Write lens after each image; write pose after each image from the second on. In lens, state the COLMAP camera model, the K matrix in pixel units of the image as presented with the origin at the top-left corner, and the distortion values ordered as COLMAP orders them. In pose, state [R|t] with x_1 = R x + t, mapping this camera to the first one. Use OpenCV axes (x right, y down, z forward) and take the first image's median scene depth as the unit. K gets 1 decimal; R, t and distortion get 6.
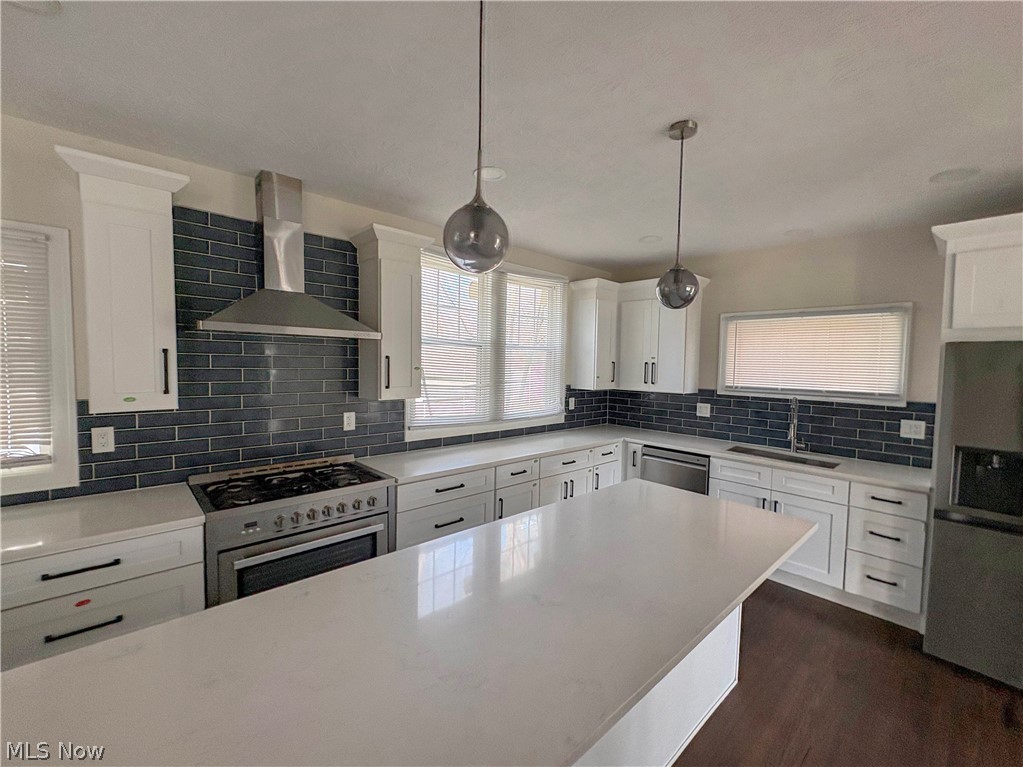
lens RADIAL K [[428.1, 0, 511.5], [0, 428.1, 383.5], [0, 0, 1]] dist [-0.001230, -0.000492]
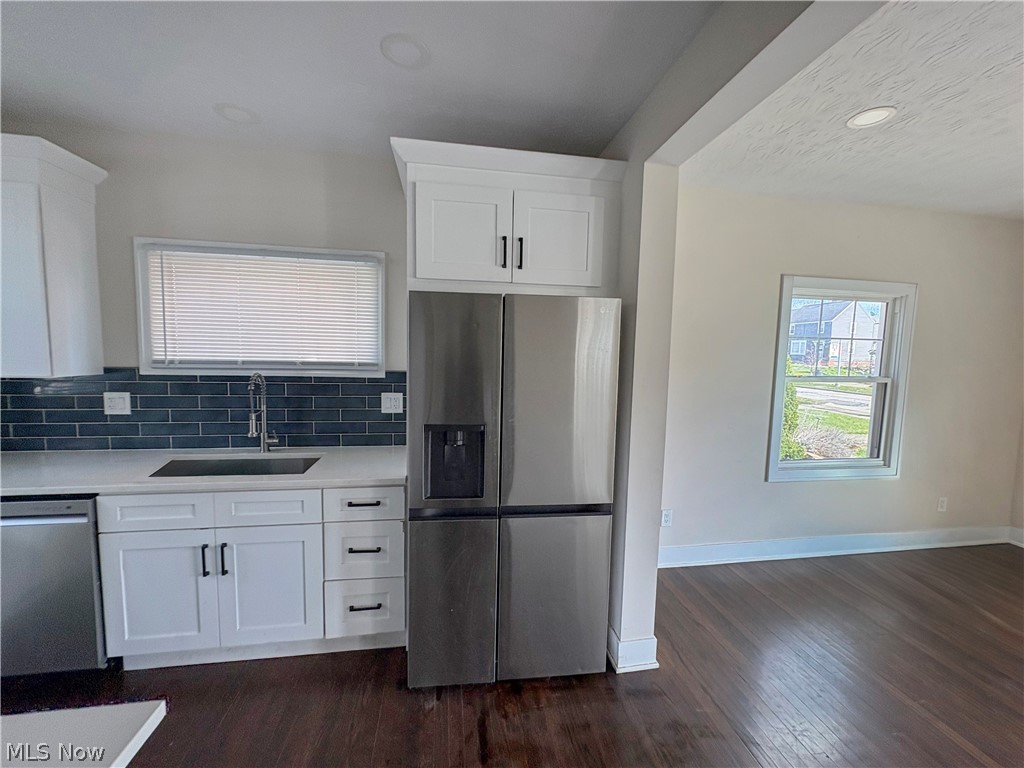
lens RADIAL K [[414.1, 0, 512.0], [0, 414.1, 384.0], [0, 0, 1]] dist [0.000893, 0.000246]
pose [[0.547462, -0.075295, 0.833436, 0.395614], [0.029999, 0.997070, 0.070373, 0.018033], [-0.836293, -0.013524, 0.548117, 0.357212]]
